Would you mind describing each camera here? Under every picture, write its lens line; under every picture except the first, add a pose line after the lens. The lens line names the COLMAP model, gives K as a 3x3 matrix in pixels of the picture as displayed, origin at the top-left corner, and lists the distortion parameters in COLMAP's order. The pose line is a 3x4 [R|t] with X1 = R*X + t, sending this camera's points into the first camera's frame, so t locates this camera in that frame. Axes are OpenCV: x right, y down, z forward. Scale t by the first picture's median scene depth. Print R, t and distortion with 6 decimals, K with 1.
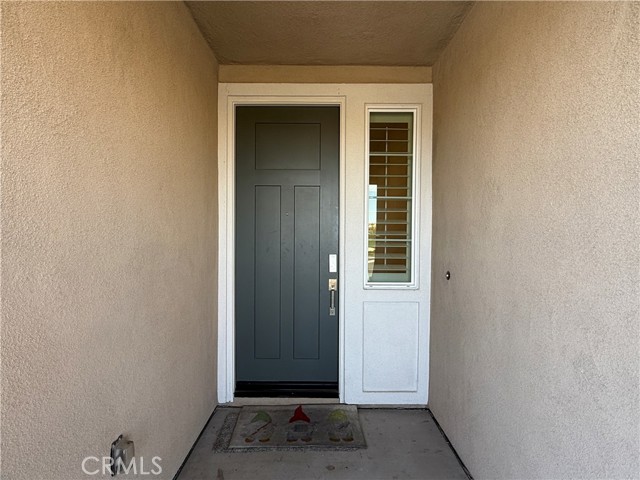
lens RADIAL K [[354.4, 0, 319.9], [0, 354.4, 240.2], [0, 0, 1]] dist [-0.002429, -0.000512]
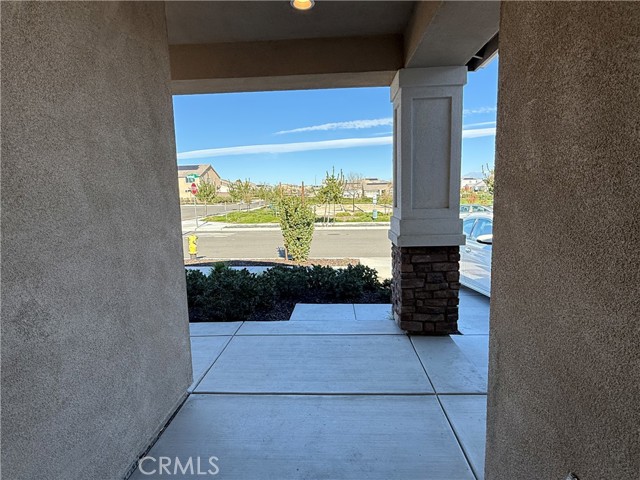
lens RADIAL K [[354.4, 0, 320.9], [0, 354.4, 239.6], [0, 0, 1]] dist [-0.002429, -0.000512]
pose [[-0.998881, 0.013150, 0.045440, -0.154822], [0.019417, 0.989911, 0.140355, 0.017245], [-0.043136, 0.141080, -0.989058, 2.017910]]
